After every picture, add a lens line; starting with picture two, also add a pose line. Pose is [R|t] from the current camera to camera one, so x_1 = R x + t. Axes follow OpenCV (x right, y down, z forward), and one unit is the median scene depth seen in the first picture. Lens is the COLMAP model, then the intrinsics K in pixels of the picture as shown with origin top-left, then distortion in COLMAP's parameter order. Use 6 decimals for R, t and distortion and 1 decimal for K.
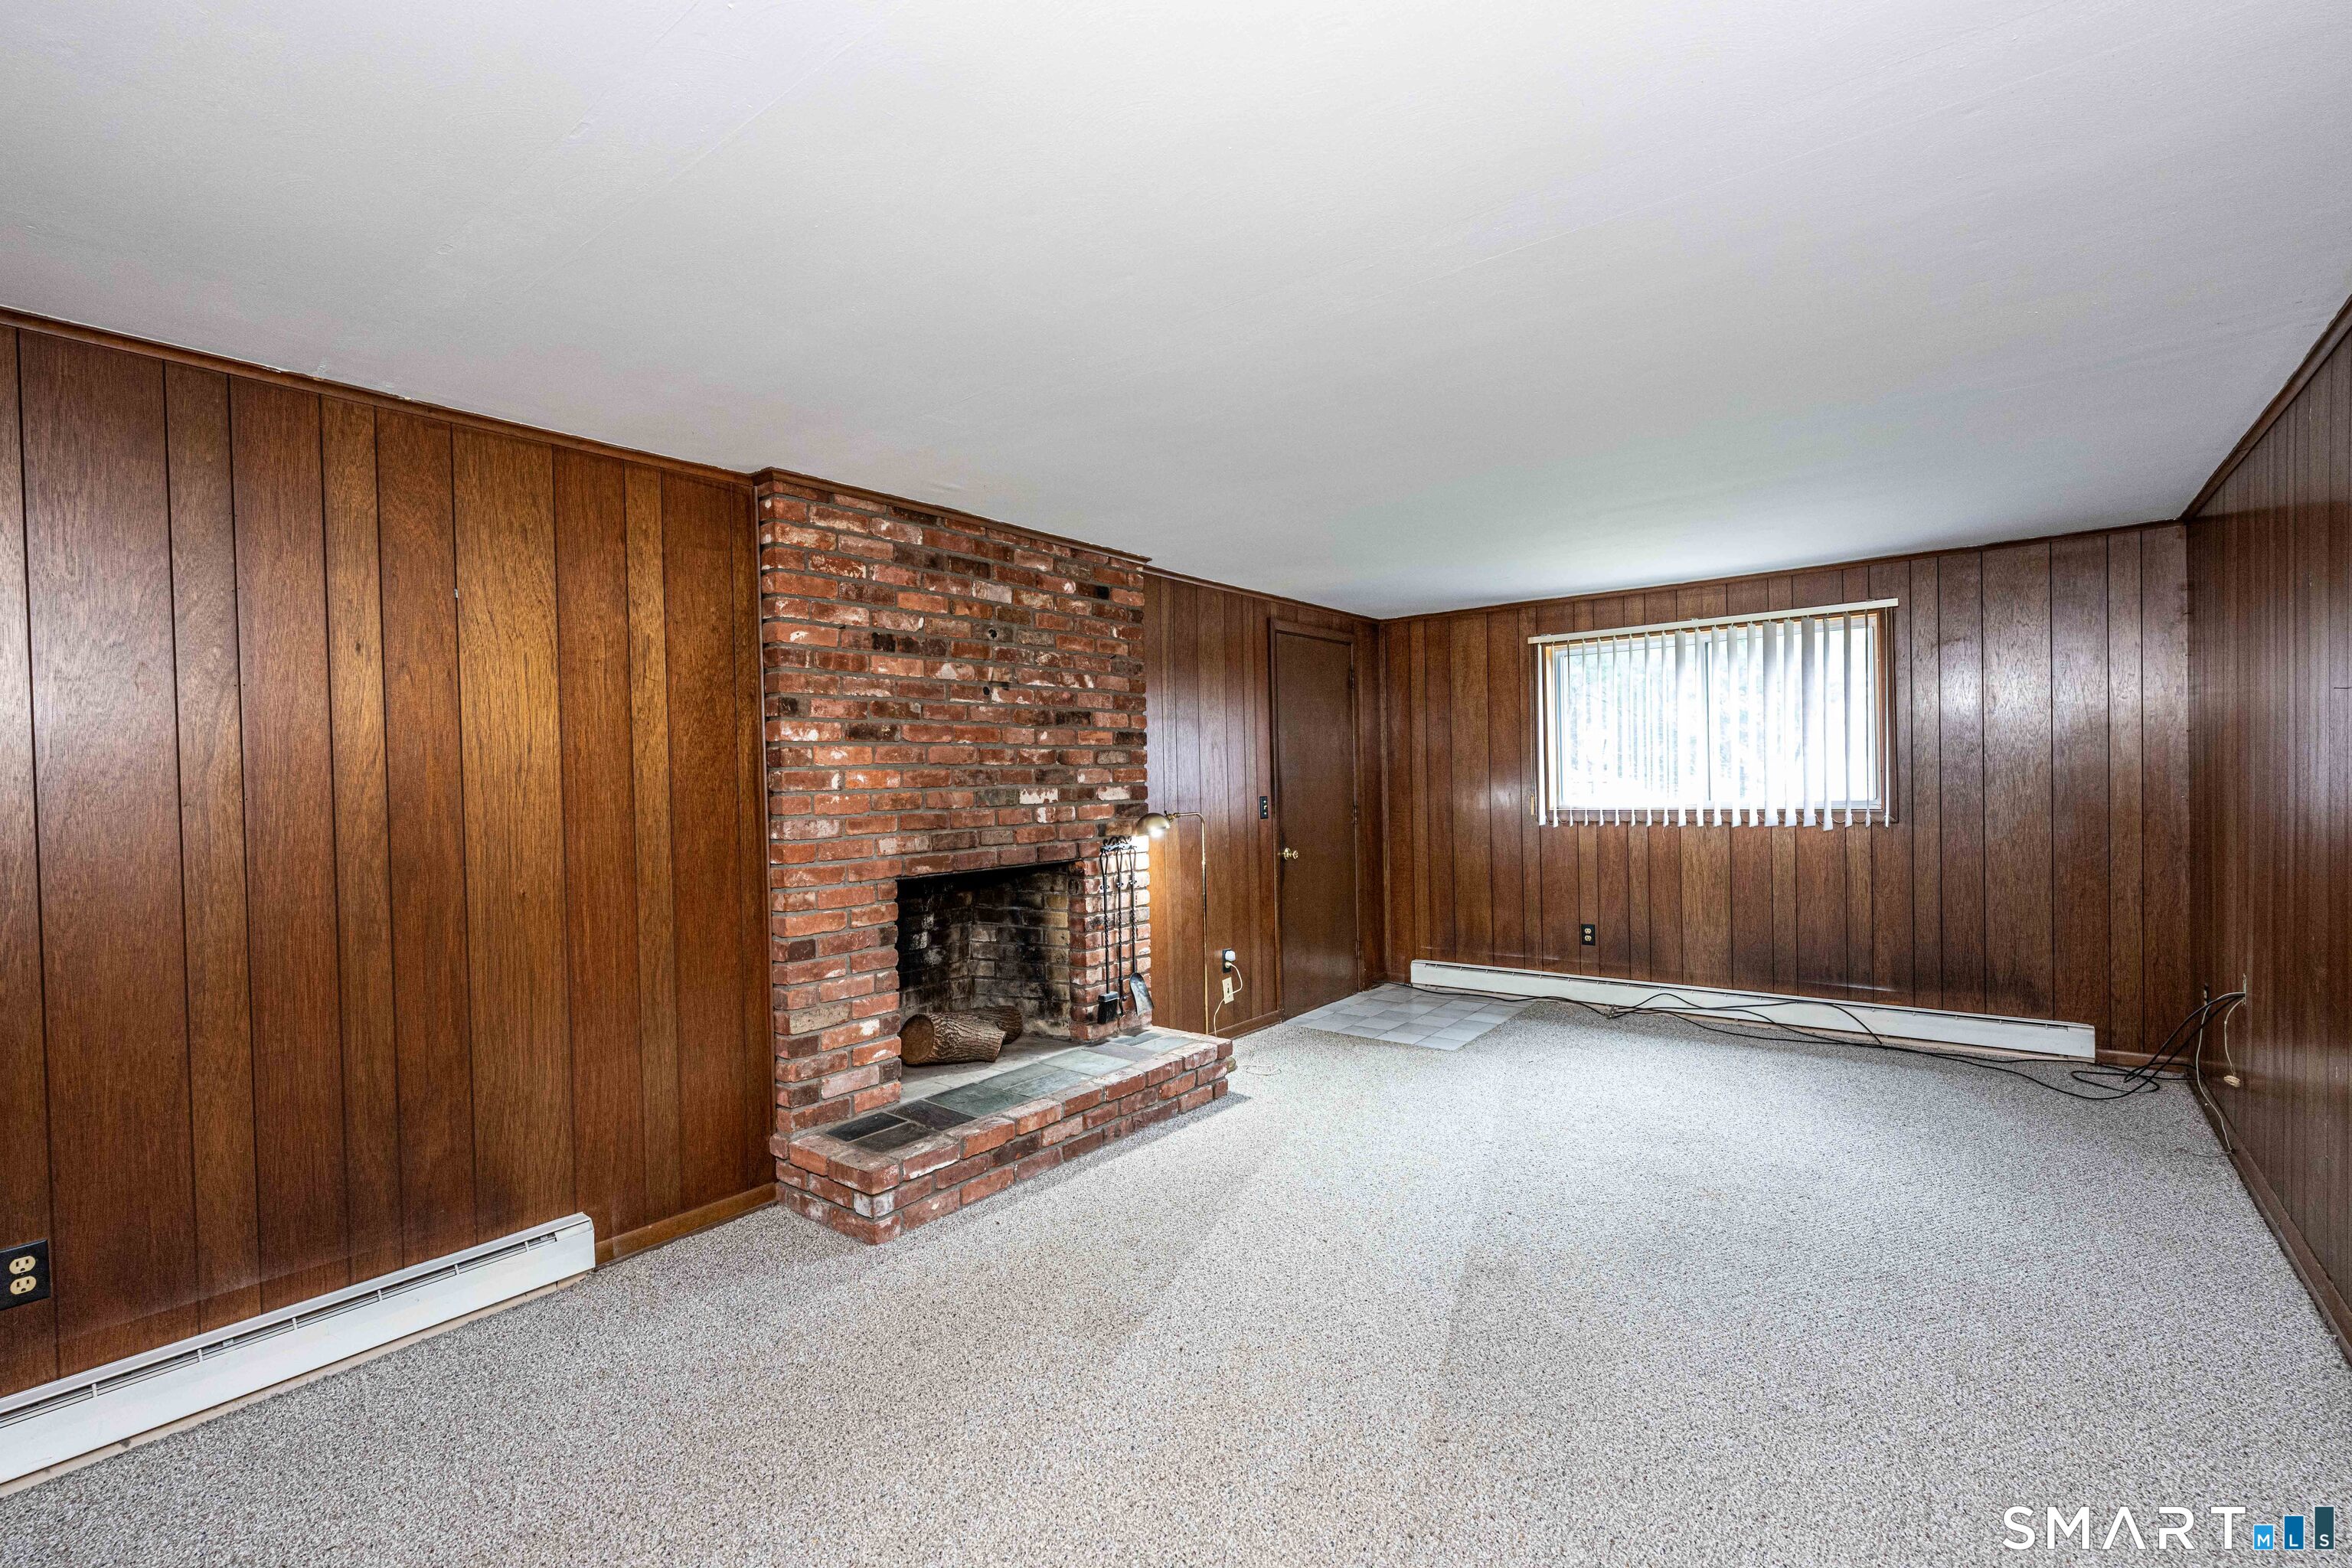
lens RADIAL K [[1047.4, 0, 1161.7], [0, 1047.4, 792.6], [0, 0, 1]] dist [-0.001610, -0.000229]
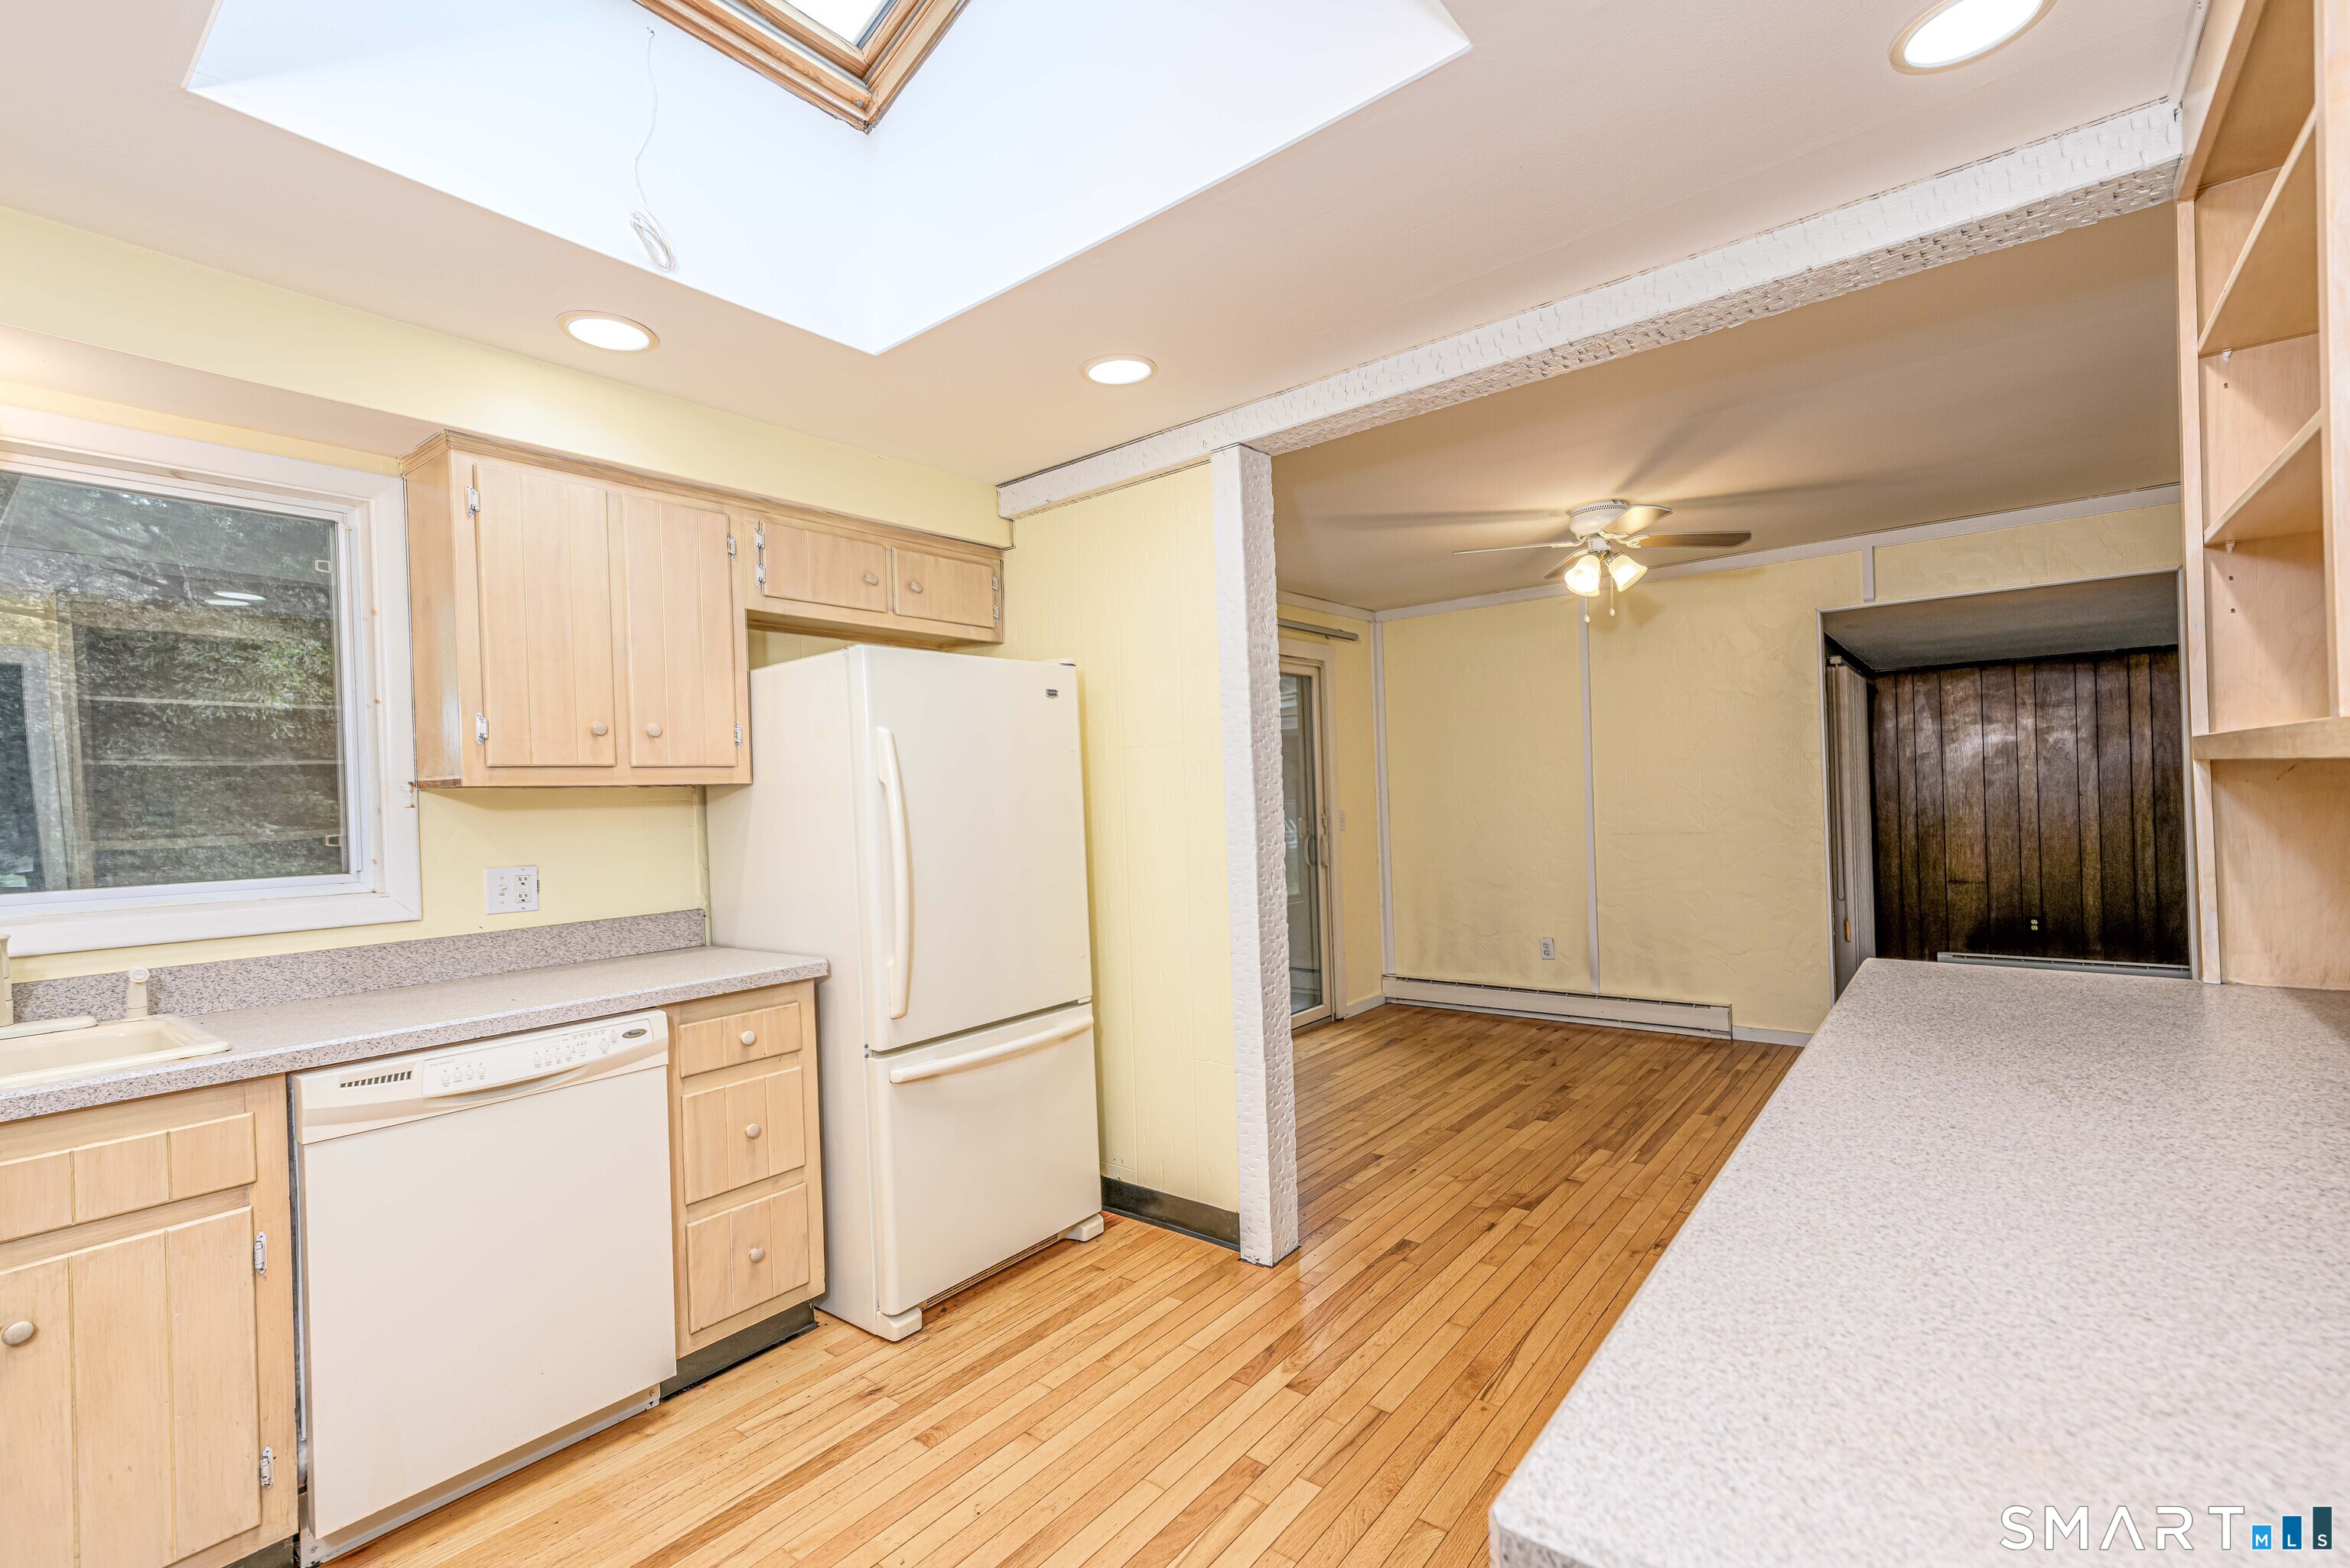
lens RADIAL K [[1027.4, 0, 1165.4], [0, 1027.4, 801.0], [0, 0, 1]] dist [0.022117, 0.000374]
pose [[-0.007041, 0.020914, -0.999756, 1.261777], [0.016776, 0.999643, 0.020793, -0.045557], [0.999834, -0.016625, -0.007389, -0.980628]]
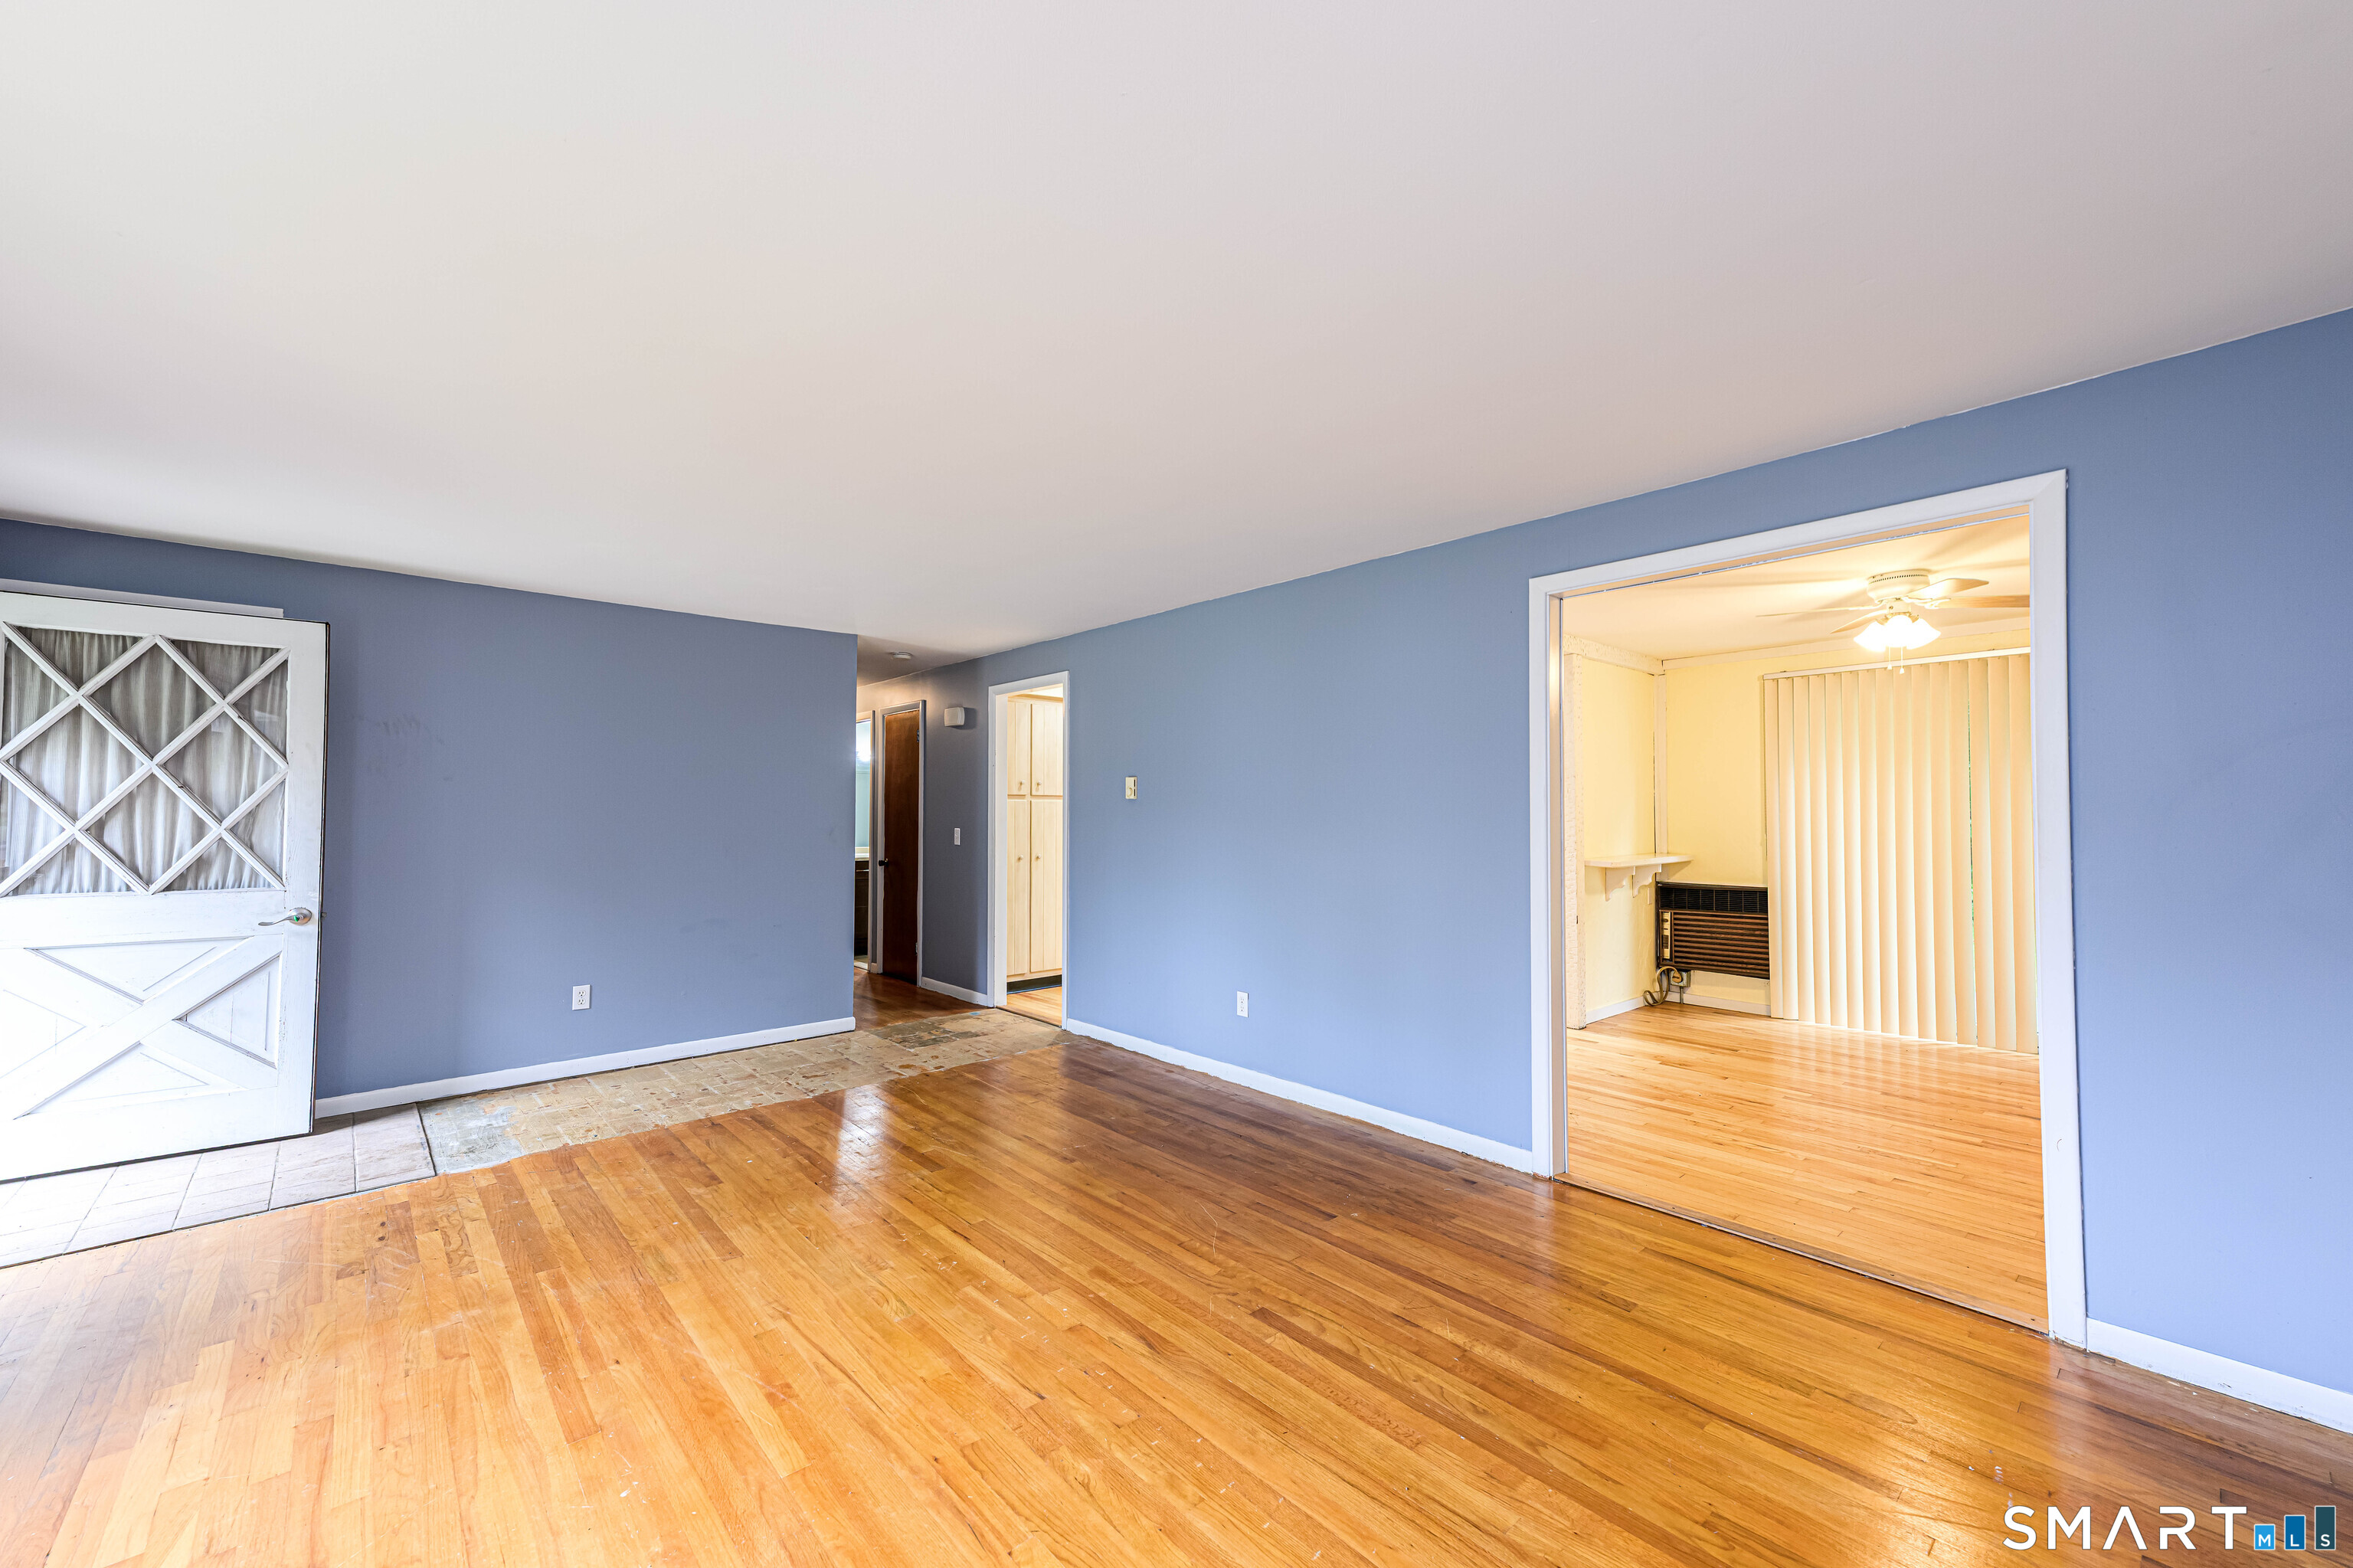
lens RADIAL K [[920.7, 0, 1164.0], [0, 920.7, 796.5], [0, 0, 1]] dist [0.021431, 0.001005]
pose [[-0.984052, 0.022186, 0.176490, 0.890749], [0.021966, 0.999754, -0.003202, -0.068545], [-0.176518, 0.000726, -0.984297, 0.566700]]
